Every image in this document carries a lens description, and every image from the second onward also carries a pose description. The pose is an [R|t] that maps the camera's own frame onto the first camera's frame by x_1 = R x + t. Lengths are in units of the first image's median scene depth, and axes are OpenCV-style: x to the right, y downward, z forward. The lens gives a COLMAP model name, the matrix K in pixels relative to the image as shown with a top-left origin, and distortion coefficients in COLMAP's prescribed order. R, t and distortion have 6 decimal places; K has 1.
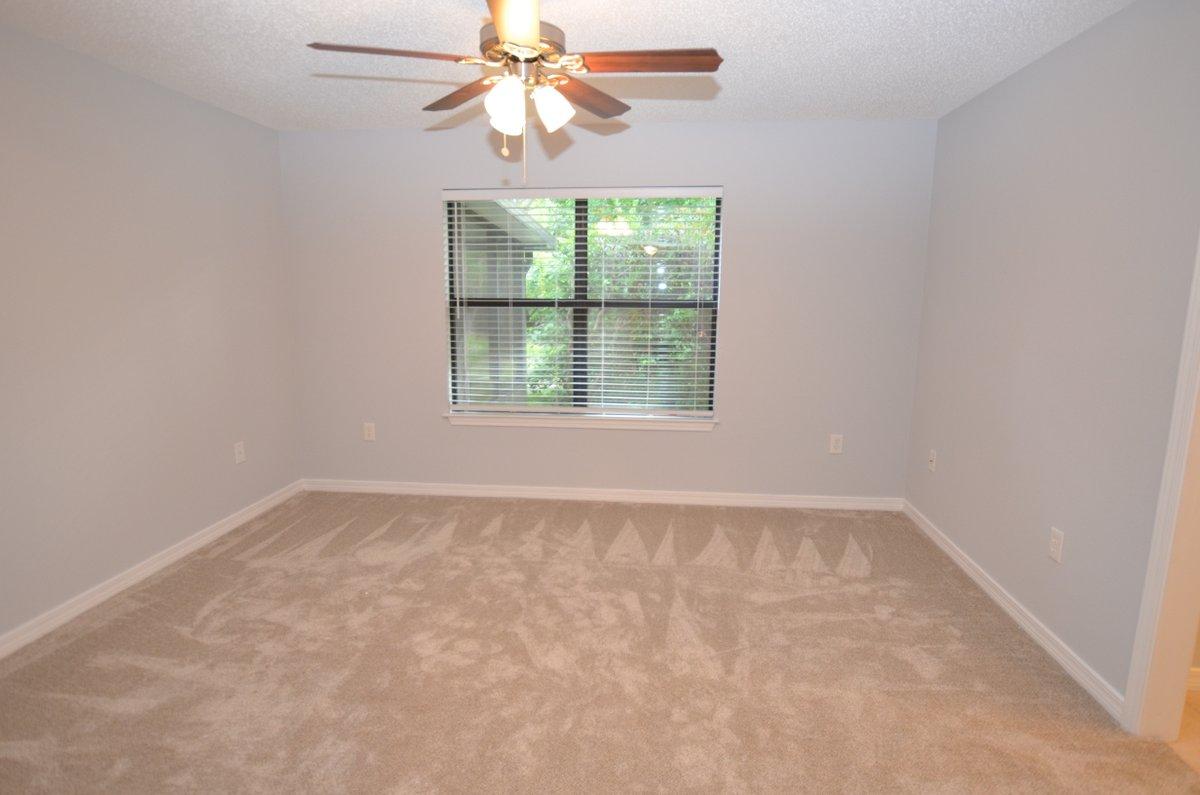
lens RADIAL K [[648.9, 0, 596.7], [0, 648.9, 391.7], [0, 0, 1]] dist [-0.005058, -0.000653]
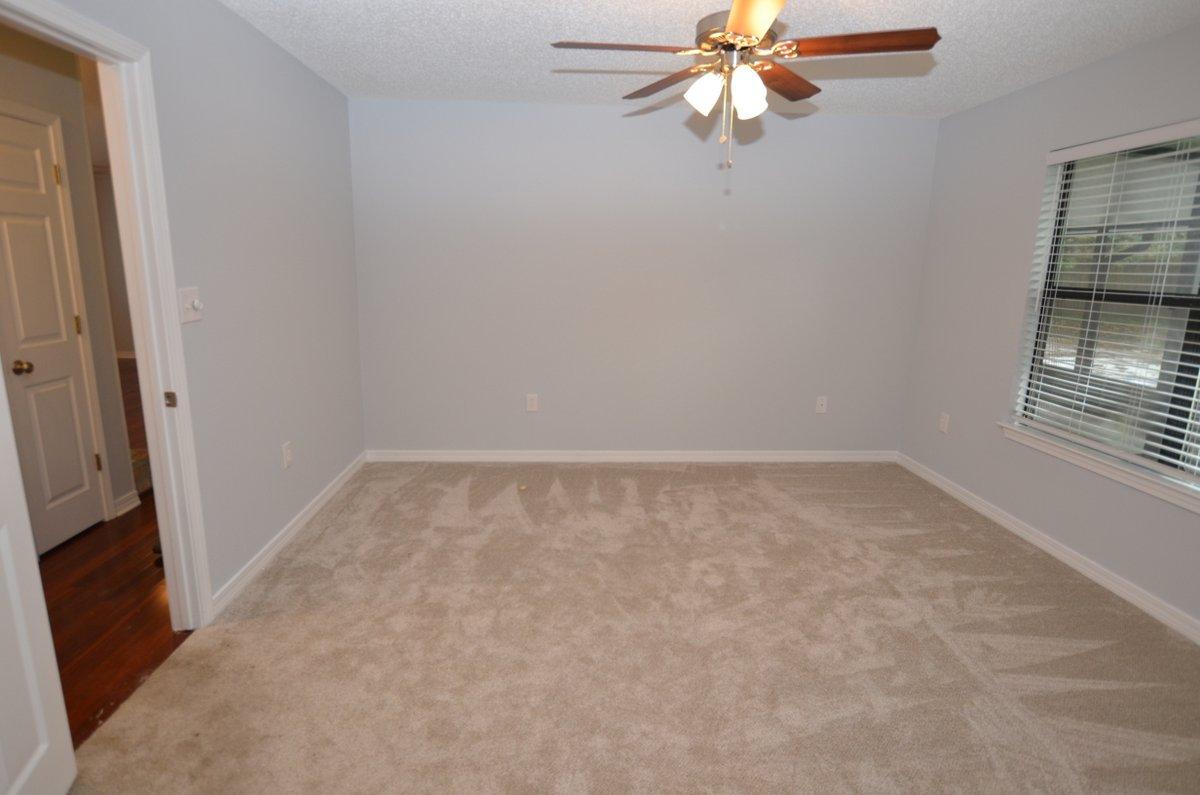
lens RADIAL K [[661.3, 0, 600.0], [0, 661.3, 397.5], [0, 0, 1]] dist [-0.002265, 0.000299]
pose [[0.144935, 0.203703, -0.968245, 0.633517], [-0.171965, 0.968871, 0.178094, -0.074300], [0.974383, 0.140692, 0.175453, 0.409255]]
